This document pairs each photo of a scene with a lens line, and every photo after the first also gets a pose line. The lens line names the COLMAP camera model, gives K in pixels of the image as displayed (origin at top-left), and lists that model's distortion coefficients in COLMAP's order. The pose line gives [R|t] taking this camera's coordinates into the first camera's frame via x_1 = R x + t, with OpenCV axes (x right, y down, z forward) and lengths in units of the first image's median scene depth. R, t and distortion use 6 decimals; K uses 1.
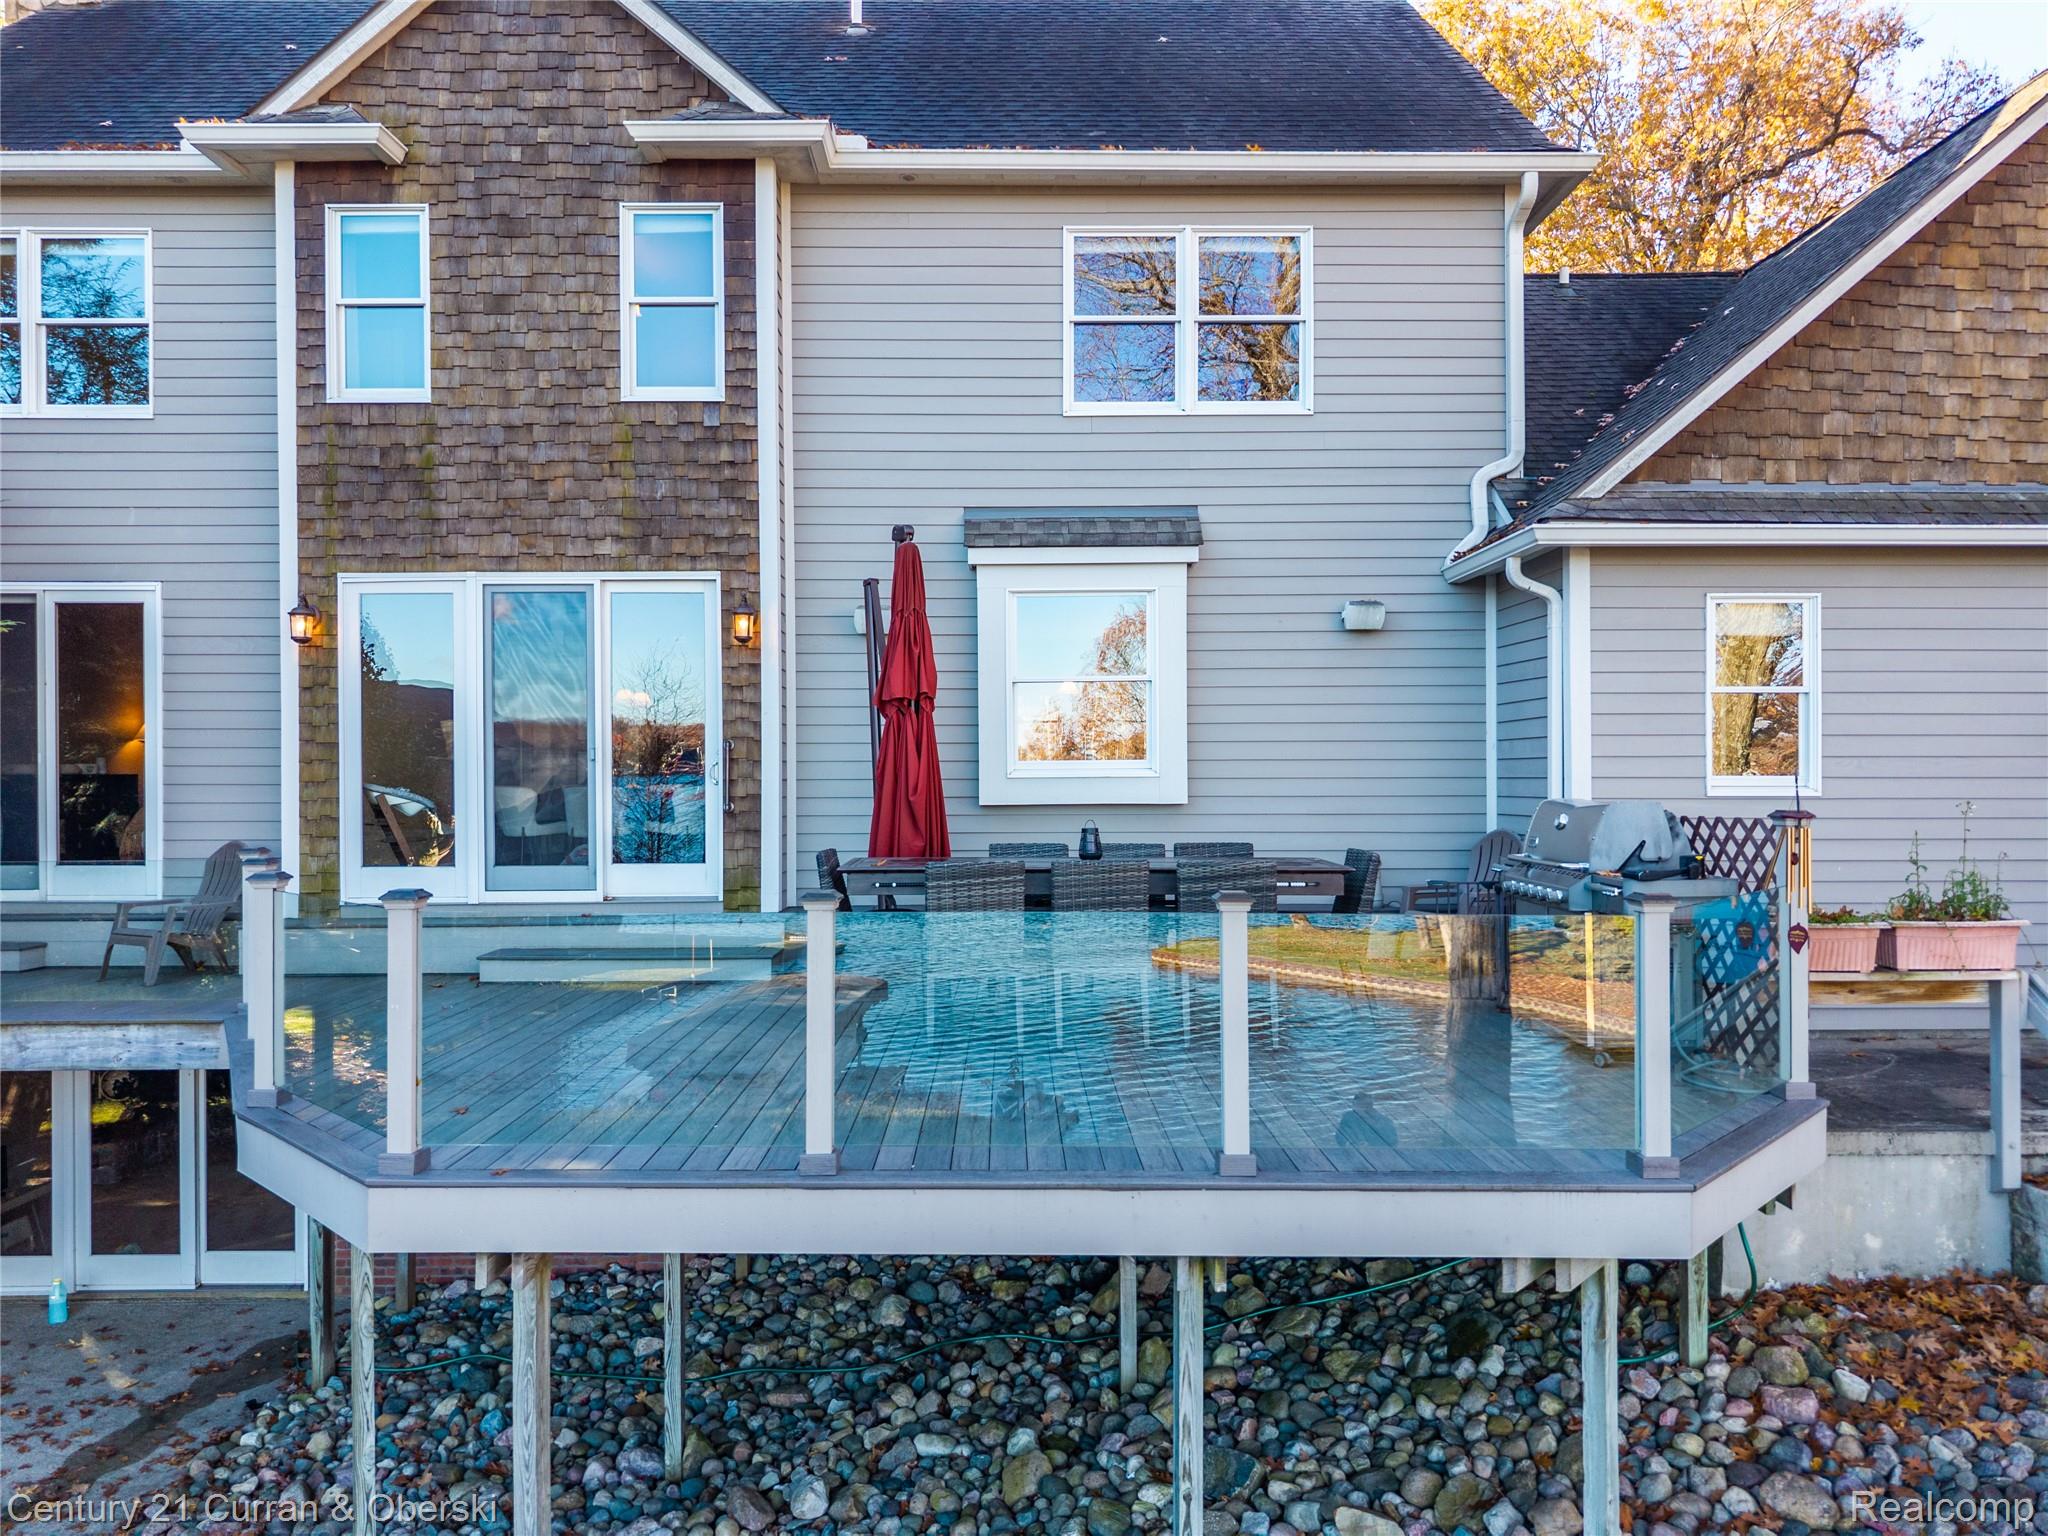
lens RADIAL K [[1367.5, 0, 1024.0], [0, 1367.5, 768.0], [0, 0, 1]] dist [0.000689, 0.000953]
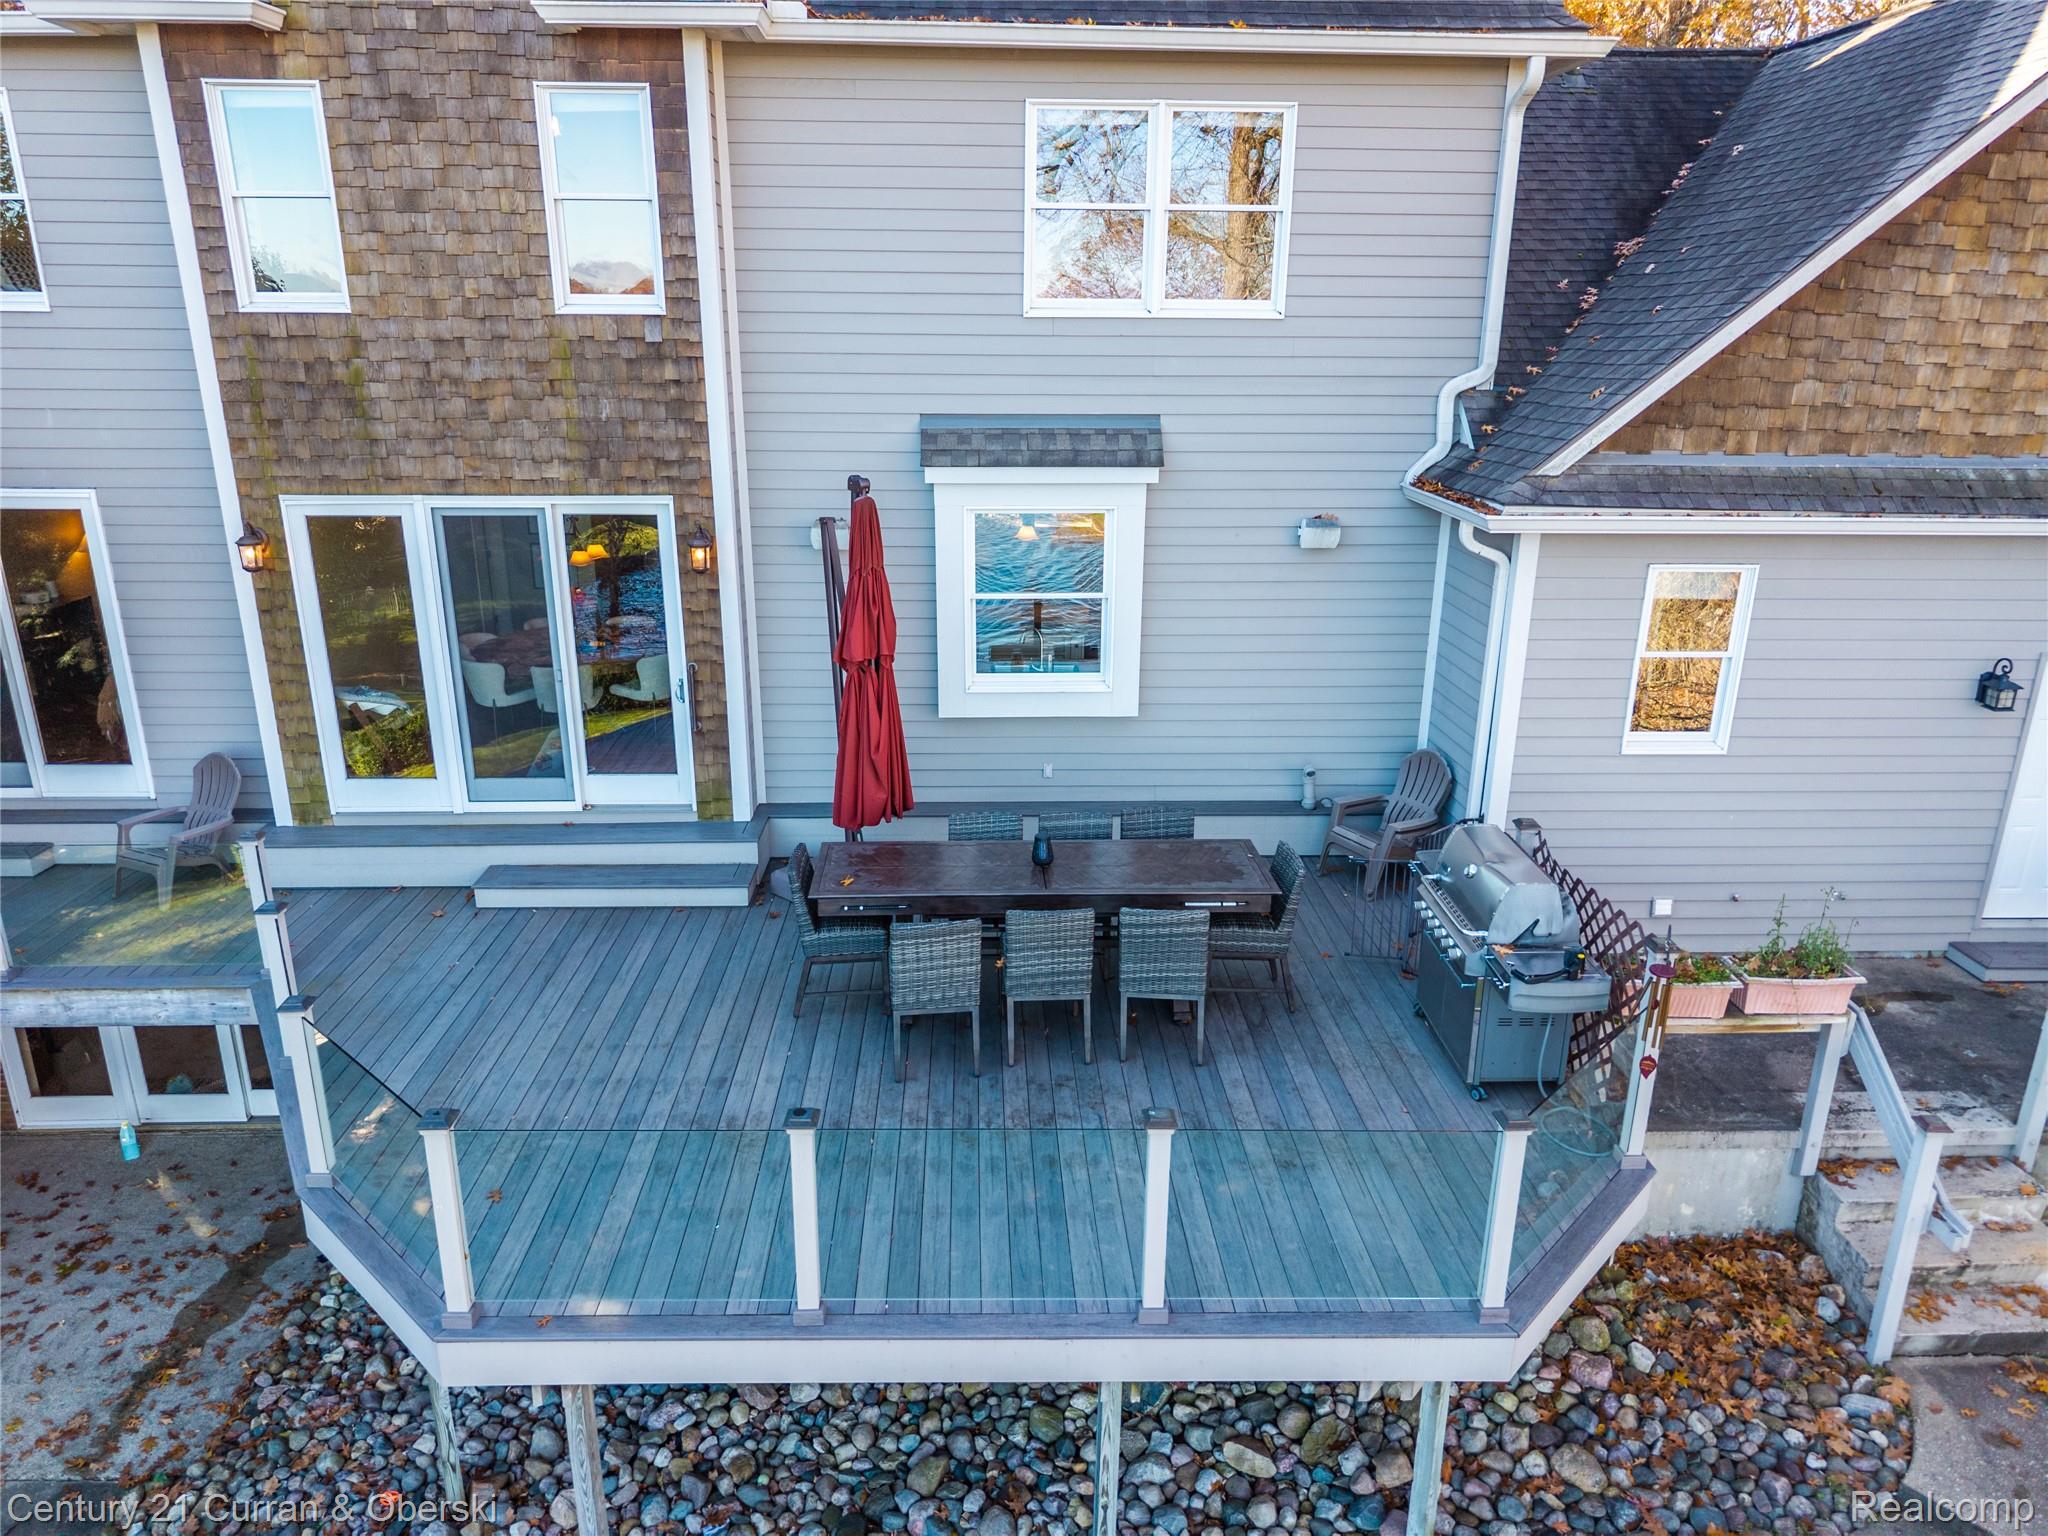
lens RADIAL K [[1367.5, 0, 1024.0], [0, 1367.5, 768.0], [0, 0, 1]] dist [0.000689, 0.000953]
pose [[0.999541, 0.002649, 0.030188, 0.001313], [-0.011808, 0.951483, 0.307476, -0.263988], [-0.027909, -0.307691, 0.951077, -0.004576]]
